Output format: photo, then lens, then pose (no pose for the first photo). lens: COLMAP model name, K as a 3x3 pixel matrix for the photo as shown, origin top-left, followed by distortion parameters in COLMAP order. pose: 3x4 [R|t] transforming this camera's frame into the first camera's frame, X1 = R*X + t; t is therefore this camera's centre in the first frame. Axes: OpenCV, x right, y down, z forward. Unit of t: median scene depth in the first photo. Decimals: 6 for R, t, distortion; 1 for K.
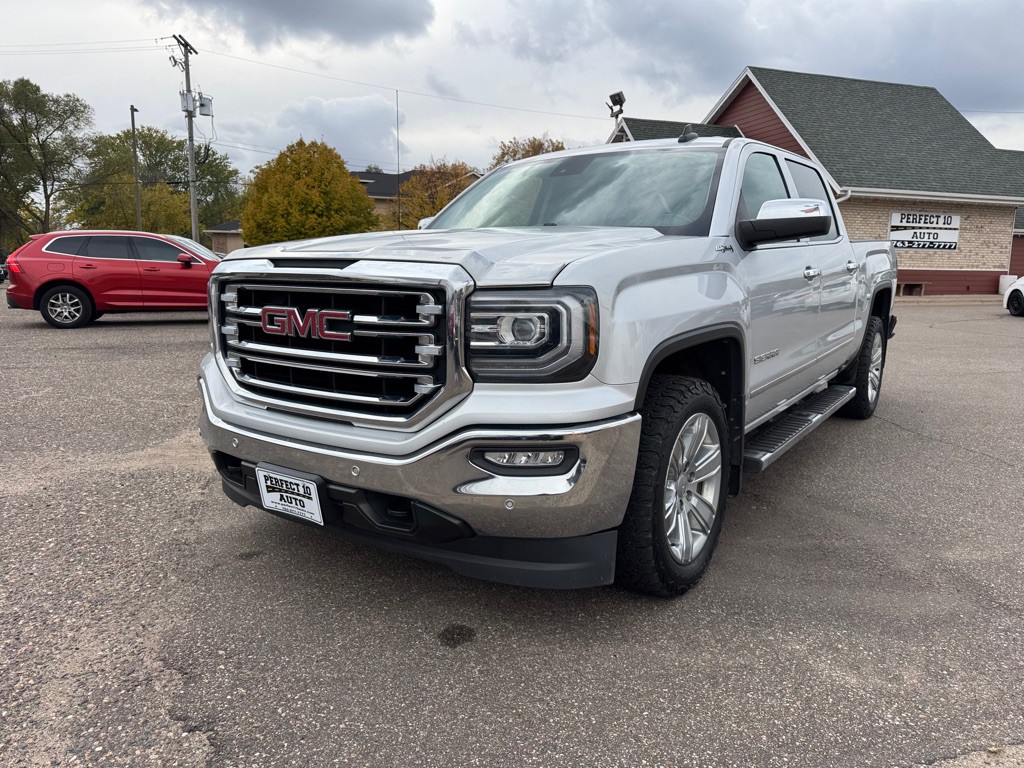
lens RADIAL K [[727.8, 0, 517.3], [0, 727.8, 368.1], [0, 0, 1]] dist [0.049265, -0.057088]
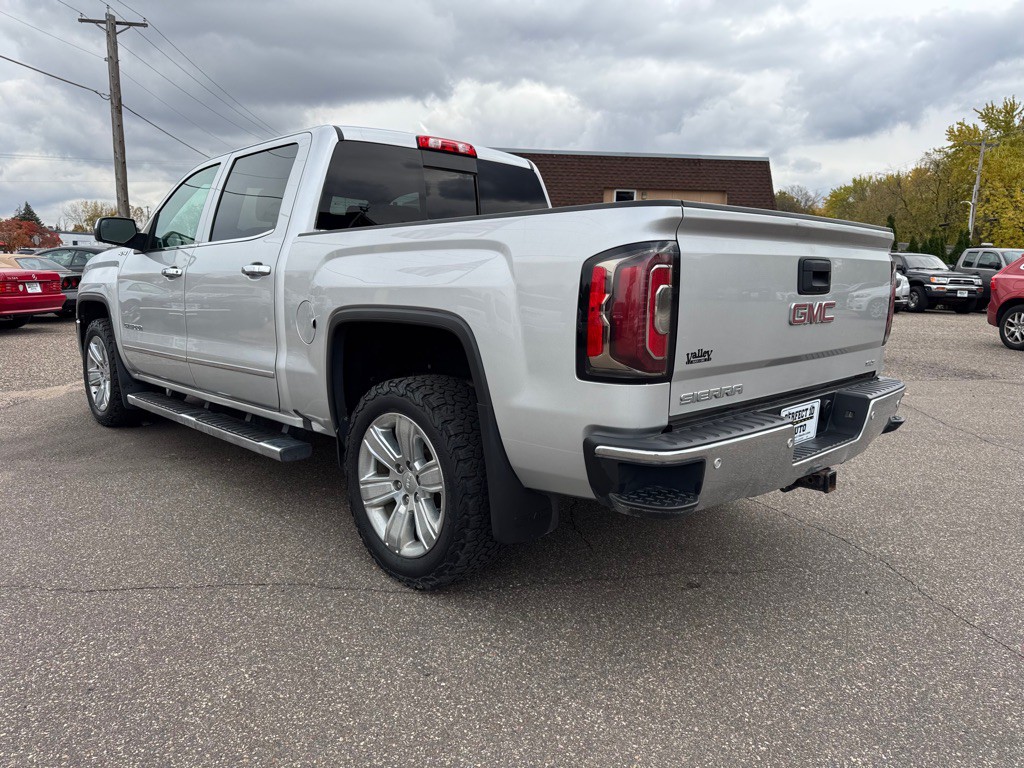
lens RADIAL K [[725.9, 0, 508.6], [0, 725.9, 378.7], [0, 0, 1]] dist [0.048986, -0.062295]
pose [[-0.189122, 0.139681, -0.971968, 1.623421], [-0.158715, 0.972468, 0.170635, -0.281836], [0.969042, 0.186536, -0.161746, 1.979378]]
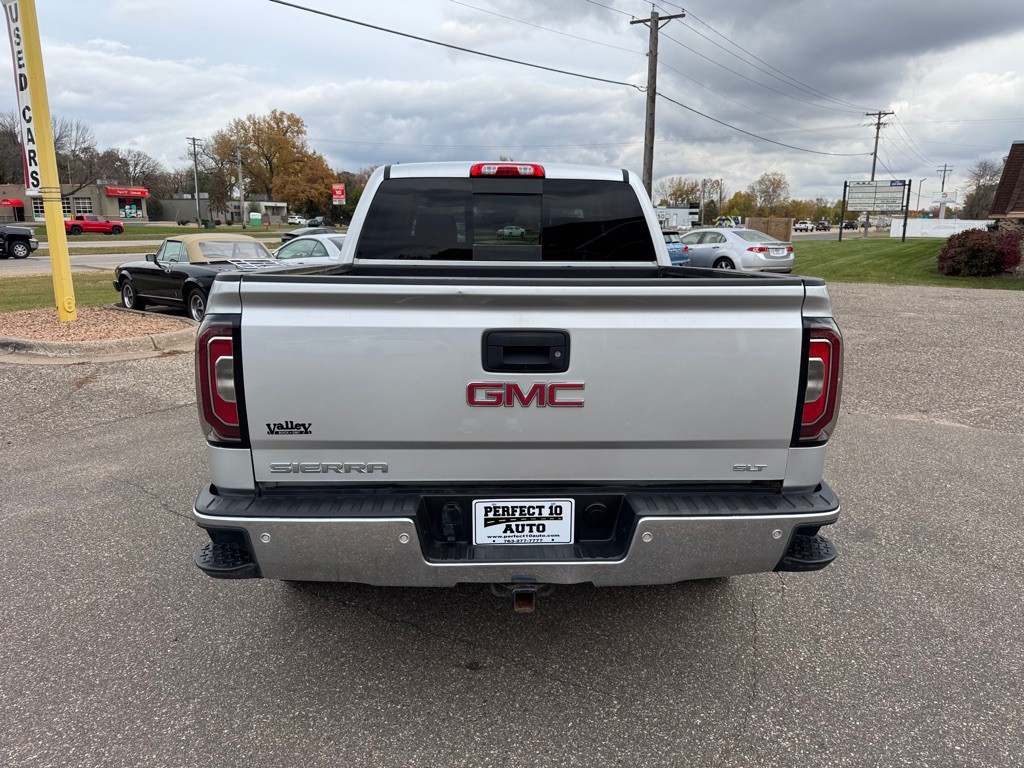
lens RADIAL K [[722.0, 0, 514.2], [0, 722.0, 376.1], [0, 0, 1]] dist [0.059286, -0.068916]
pose [[-0.796045, 0.107921, -0.595537, 1.178673], [-0.101626, 0.946170, 0.307303, -0.479085], [0.596644, 0.305149, -0.742227, 2.617892]]
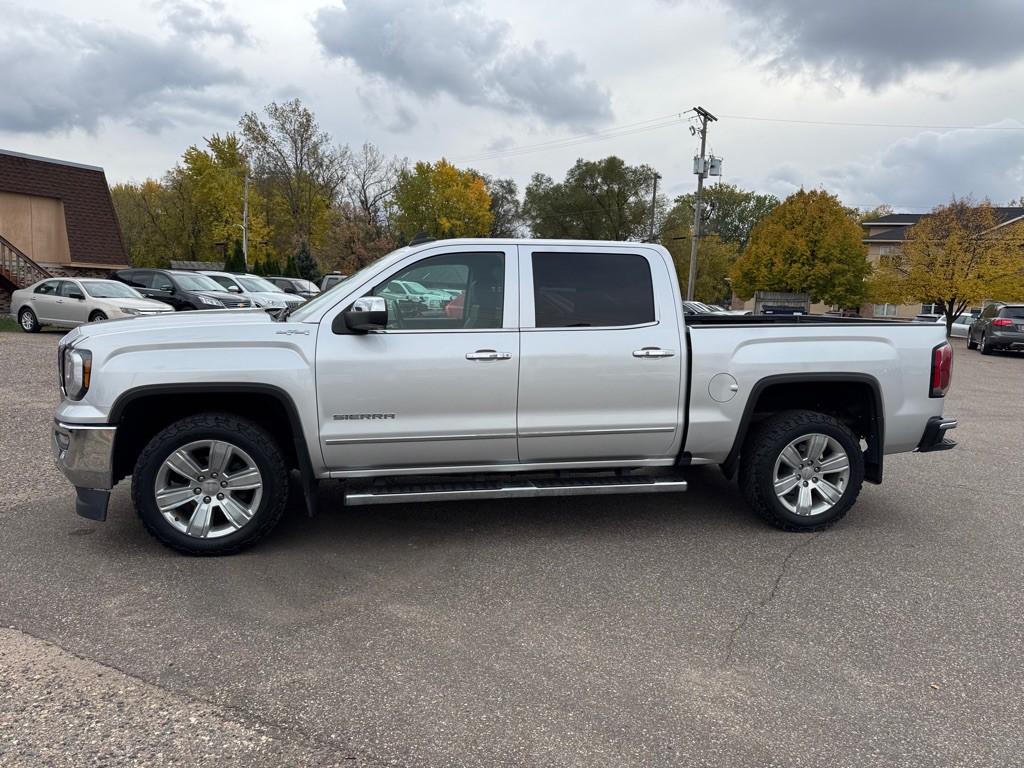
lens RADIAL K [[721.1, 0, 513.6], [0, 721.1, 381.2], [0, 0, 1]] dist [0.090578, -0.144551]
pose [[0.725432, 0.099745, -0.681028, 1.392967], [-0.127111, 0.991839, 0.009868, -0.124088], [0.676455, 0.079408, 0.732191, 0.253291]]
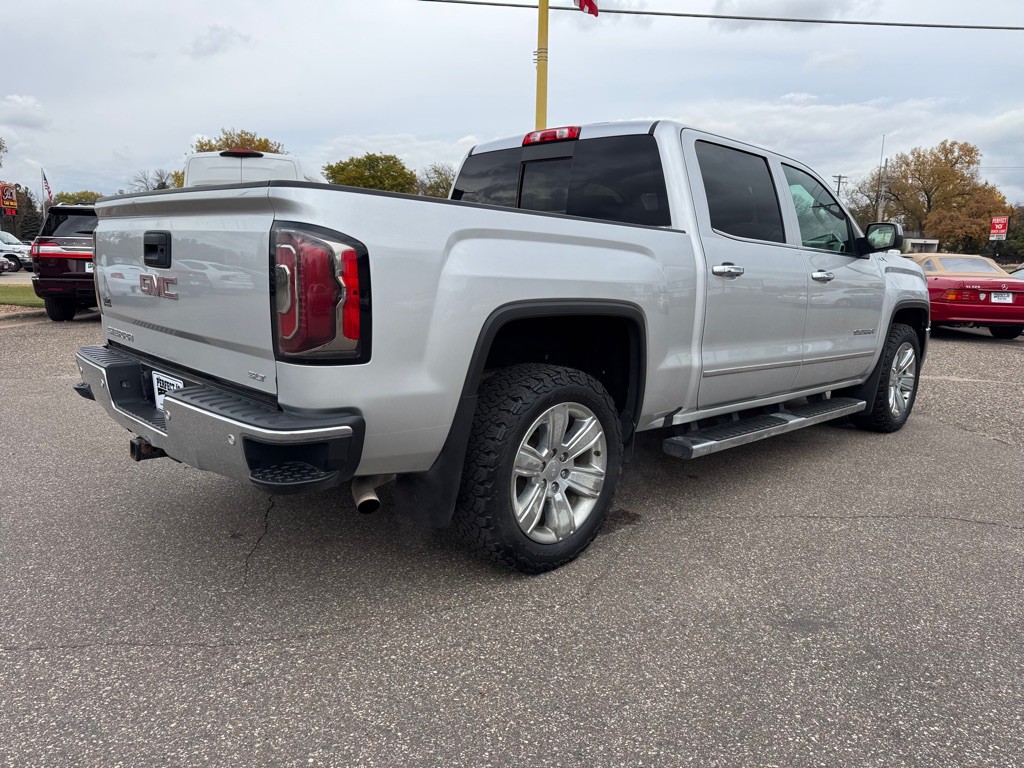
lens RADIAL K [[719.7, 0, 512.1], [0, 719.7, 381.1], [0, 0, 1]] dist [0.052548, -0.065047]
pose [[-0.982408, -0.067370, 0.174173, 0.269731], [-0.009493, 0.949473, 0.313706, -0.421701], [-0.186507, 0.306534, -0.933409, 2.851494]]
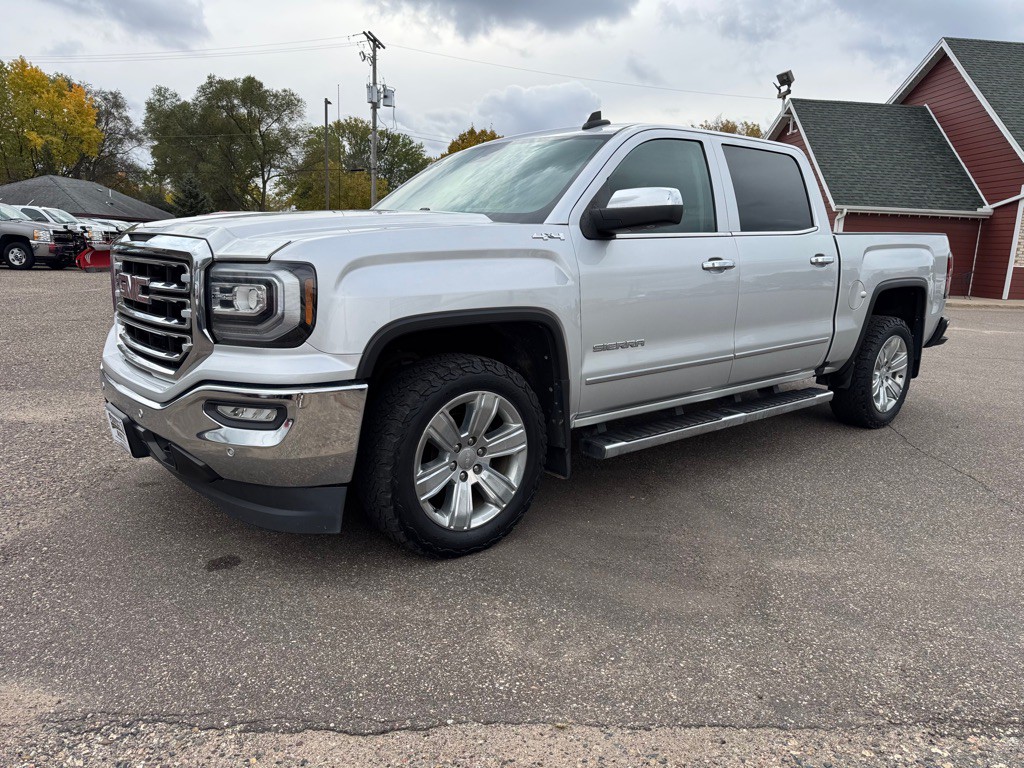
lens RADIAL K [[725.9, 0, 508.6], [0, 725.9, 378.7], [0, 0, 1]] dist [0.048986, -0.062295]
pose [[0.965722, 0.072030, -0.249386, 0.447306], [-0.064151, 0.997155, 0.039590, -0.000274], [0.251528, -0.022234, 0.967595, -0.000238]]
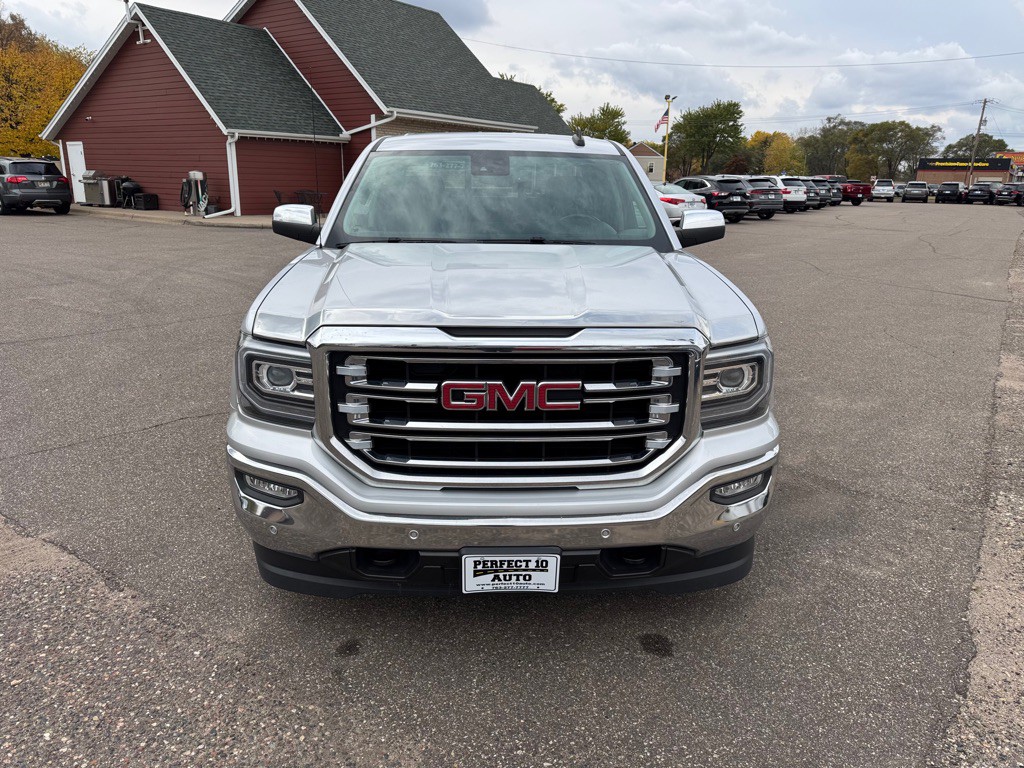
lens RADIAL K [[721.6, 0, 512.0], [0, 721.6, 384.0], [0, 0, 1]] dist [0.053491, -0.066259]
pose [[0.795671, -0.165423, 0.582703, -0.615037], [0.076391, 0.981710, 0.174386, -0.176896], [-0.600892, -0.094241, 0.793755, 0.198293]]
